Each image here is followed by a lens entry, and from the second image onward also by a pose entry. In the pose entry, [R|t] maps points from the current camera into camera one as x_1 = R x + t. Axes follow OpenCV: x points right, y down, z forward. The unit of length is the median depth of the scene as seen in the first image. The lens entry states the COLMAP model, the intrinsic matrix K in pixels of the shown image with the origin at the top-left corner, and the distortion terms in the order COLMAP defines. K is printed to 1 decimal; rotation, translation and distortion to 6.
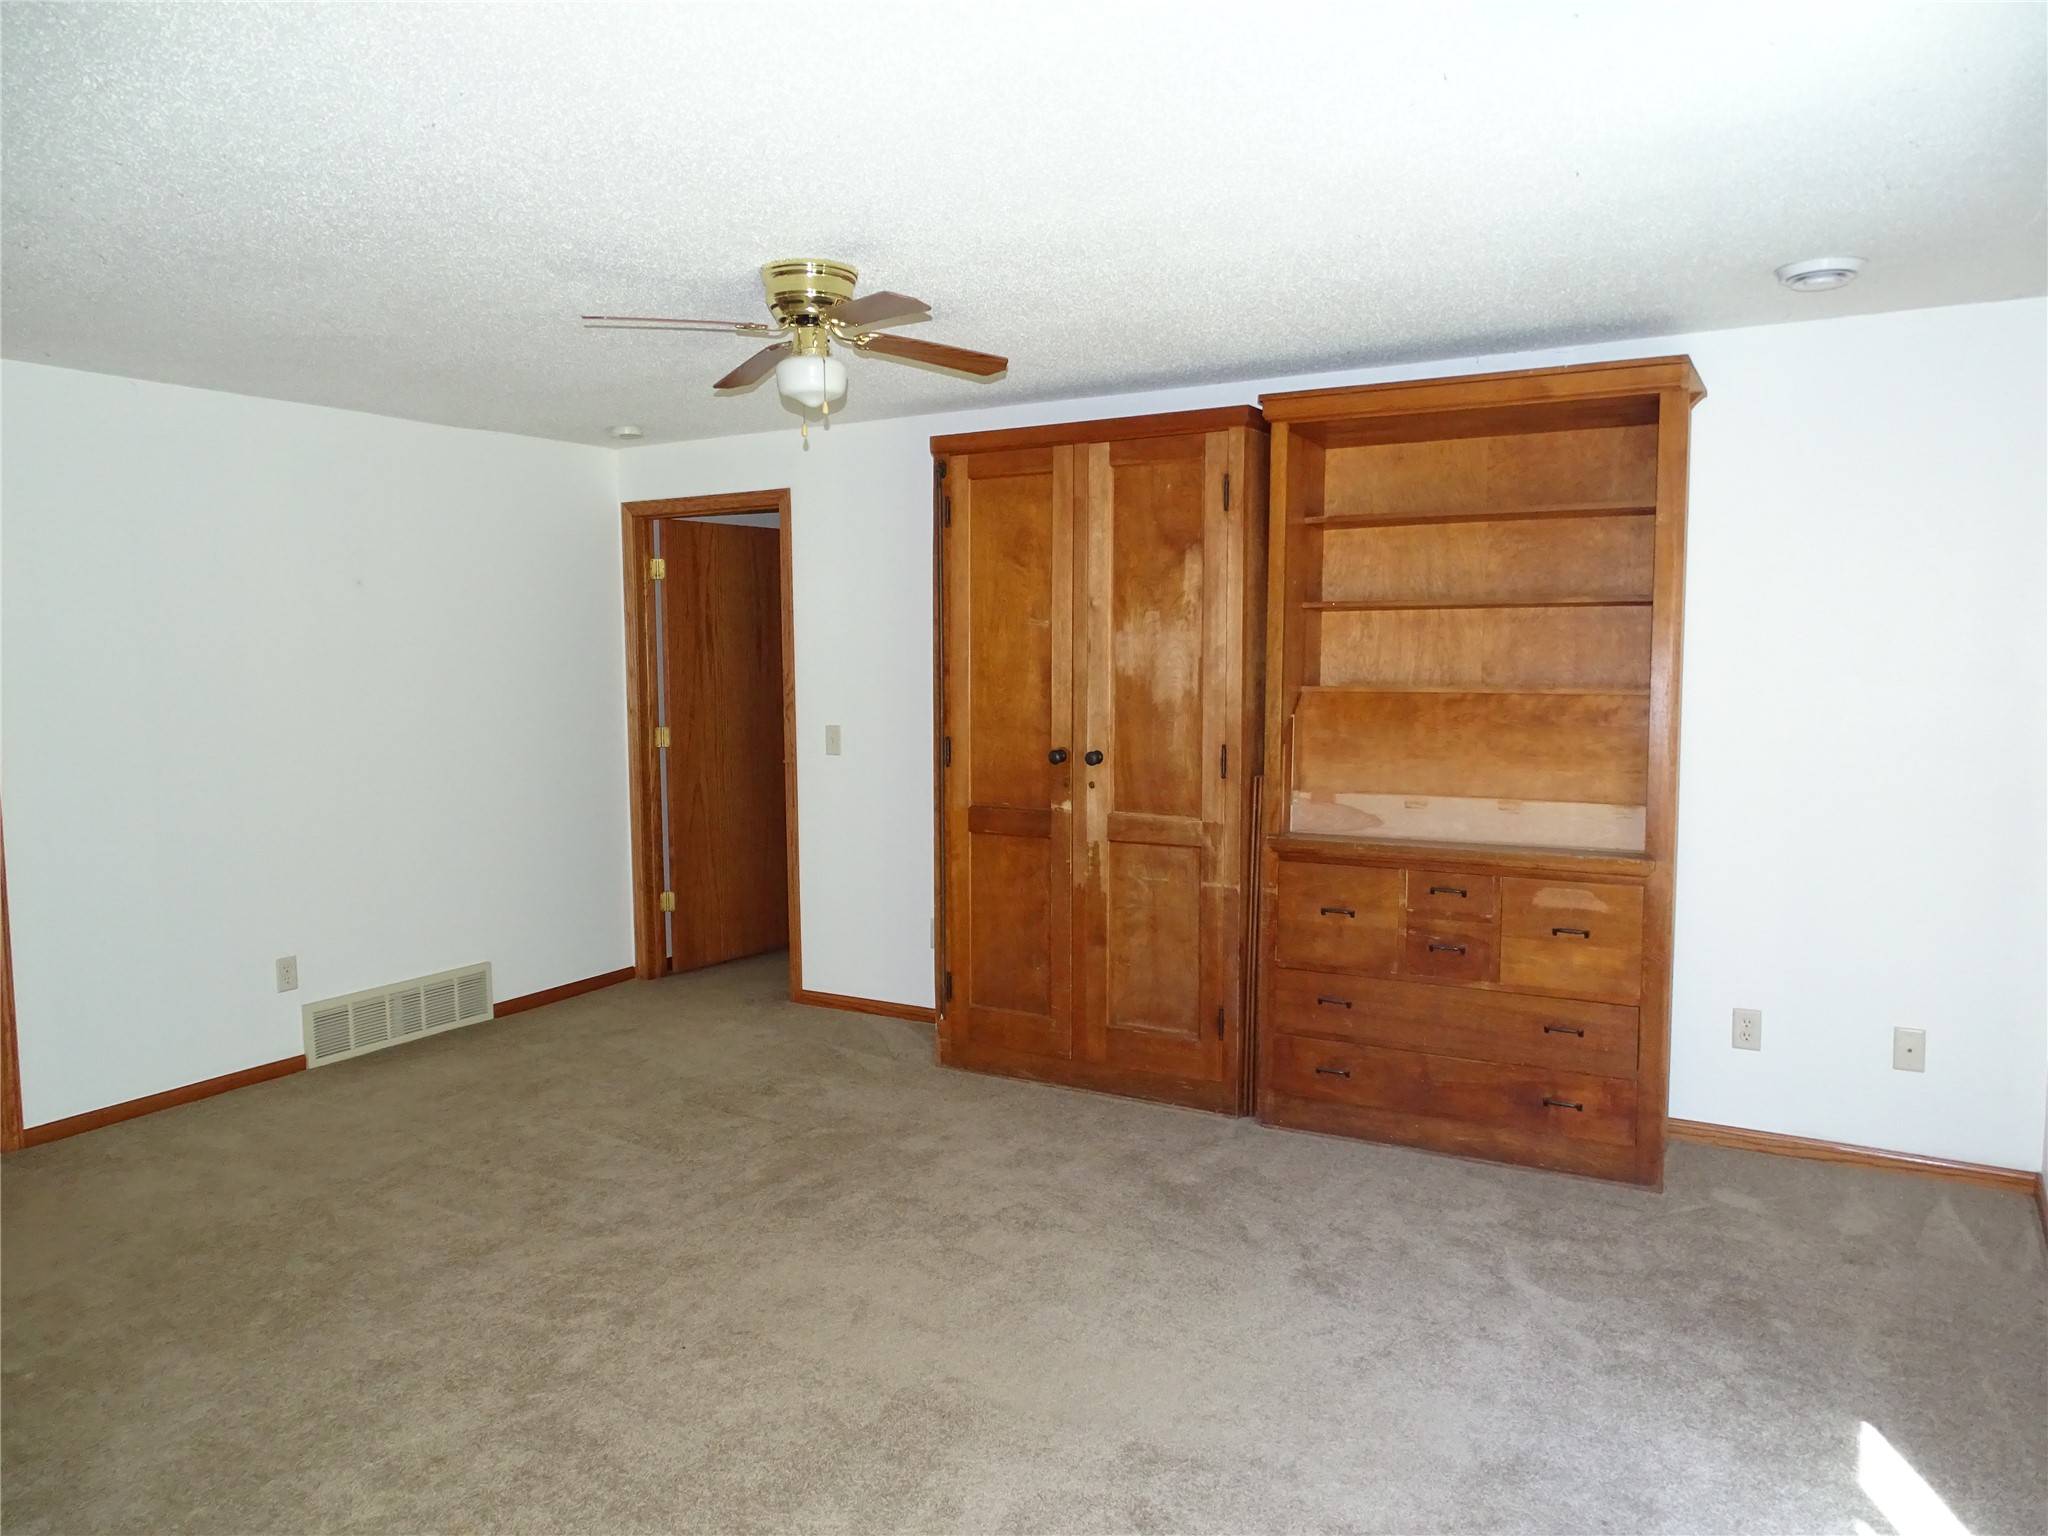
lens RADIAL K [[1397.7, 0, 1024.0], [0, 1397.7, 768.0], [0, 0, 1]] dist [0.008952, -0.003386]
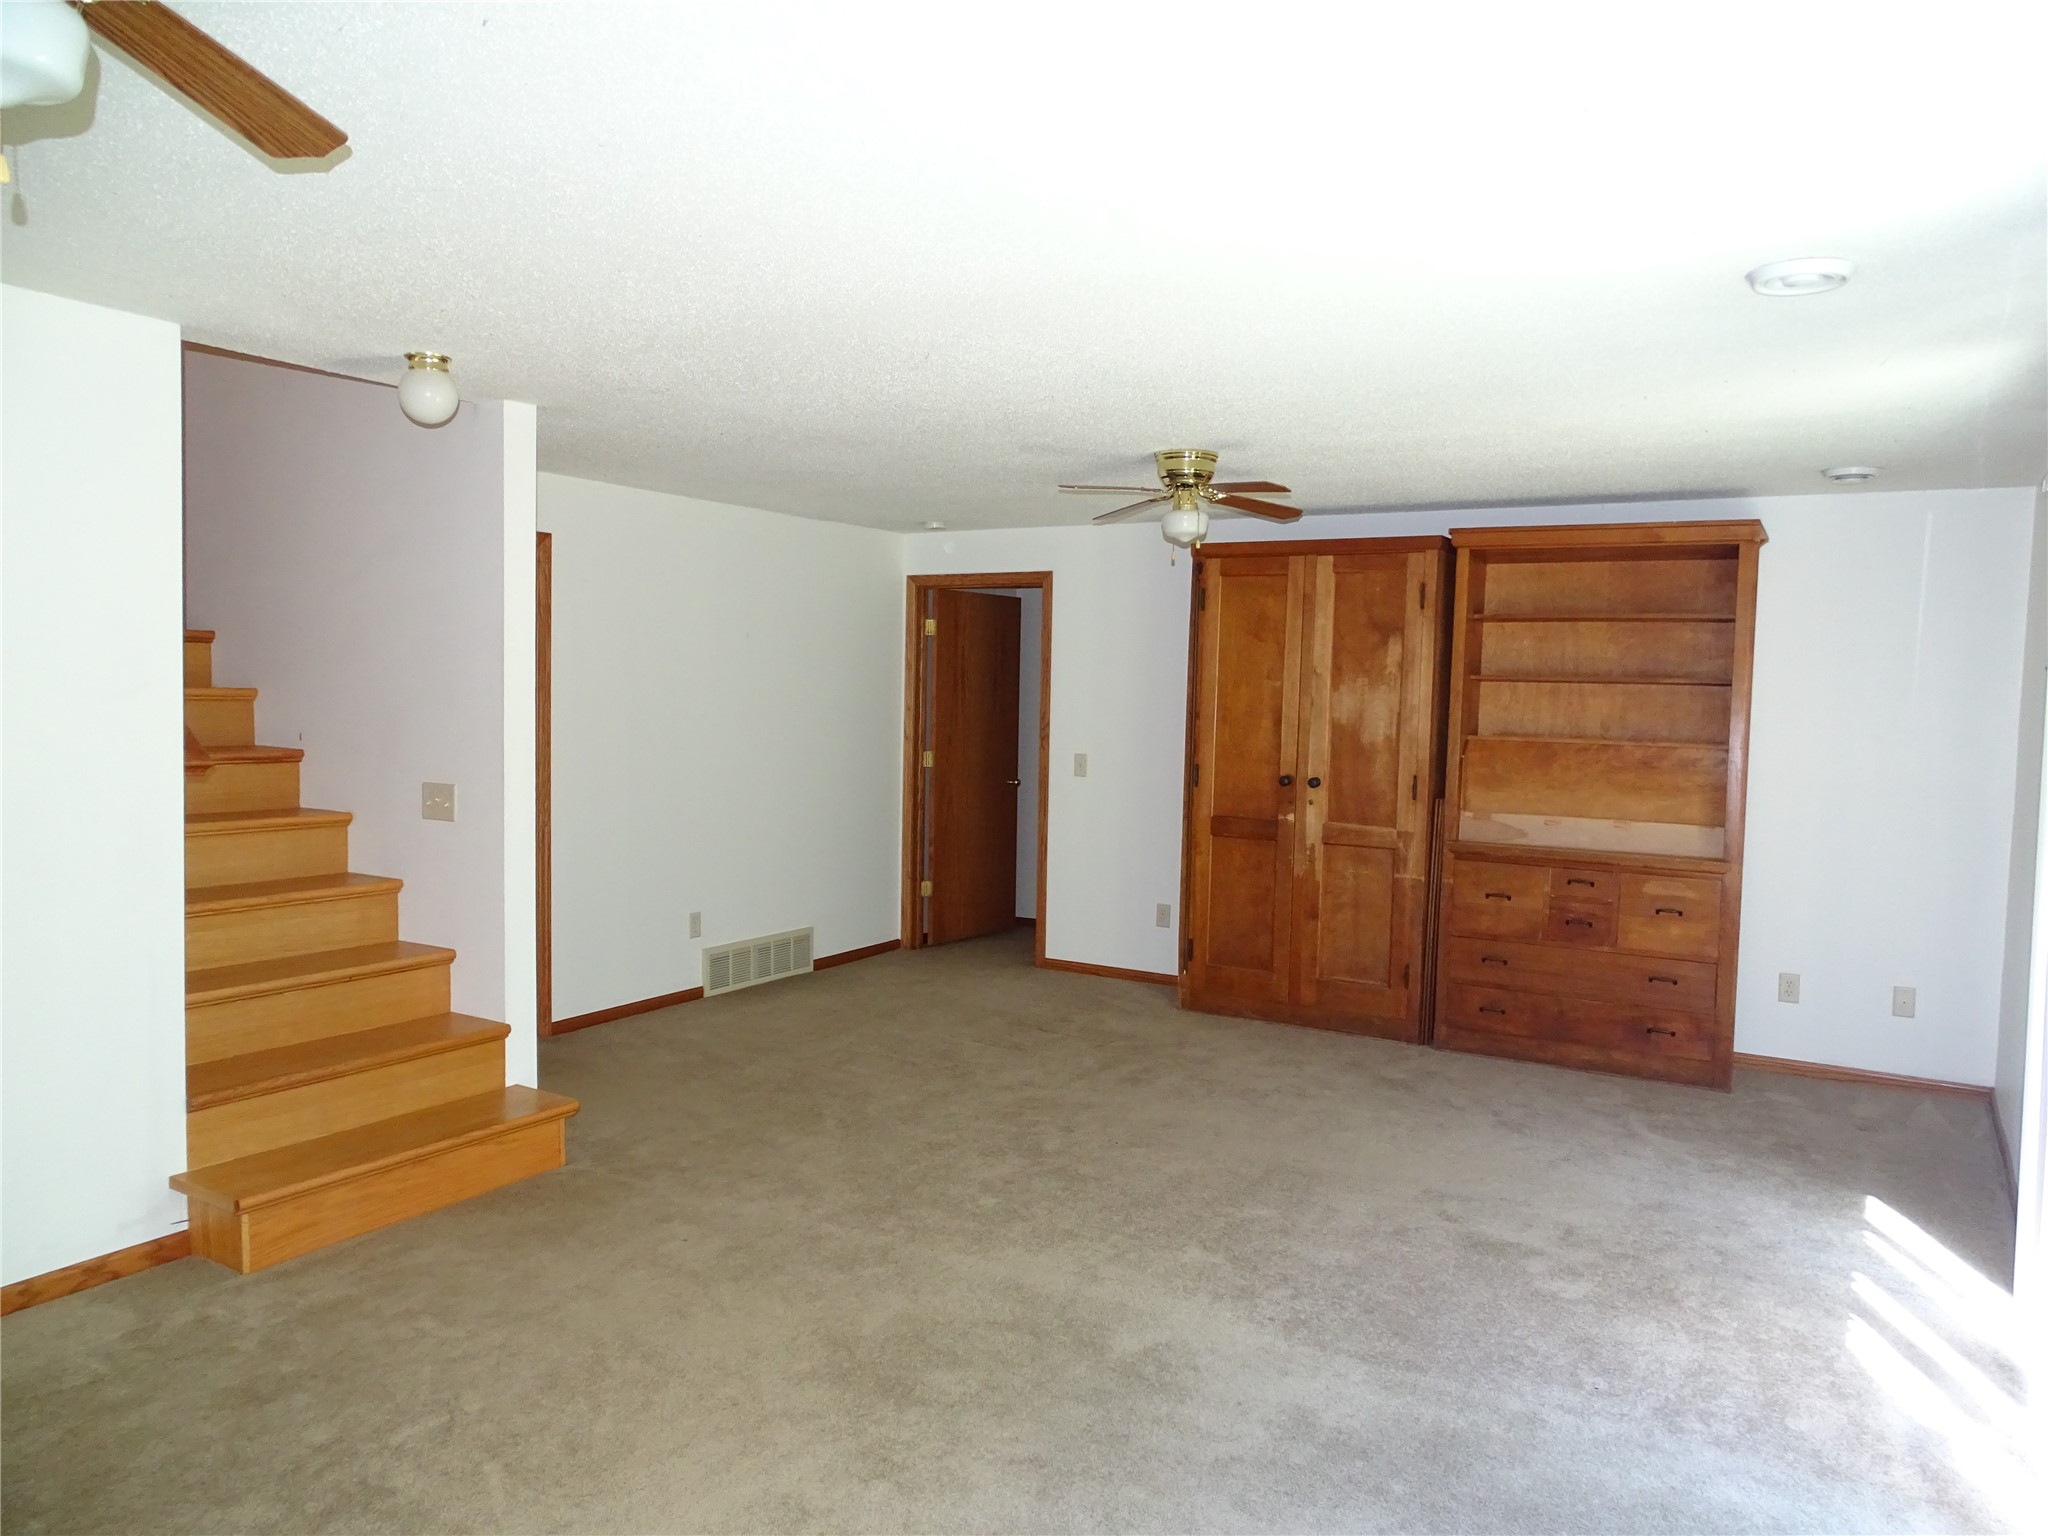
lens RADIAL K [[1397.7, 0, 1024.0], [0, 1397.7, 768.0], [0, 0, 1]] dist [0.008952, -0.003386]
pose [[0.999480, 0.031601, -0.006474, -0.237215], [-0.031768, 0.999114, -0.027605, 0.026775], [0.005596, 0.027797, 0.999598, -0.395748]]
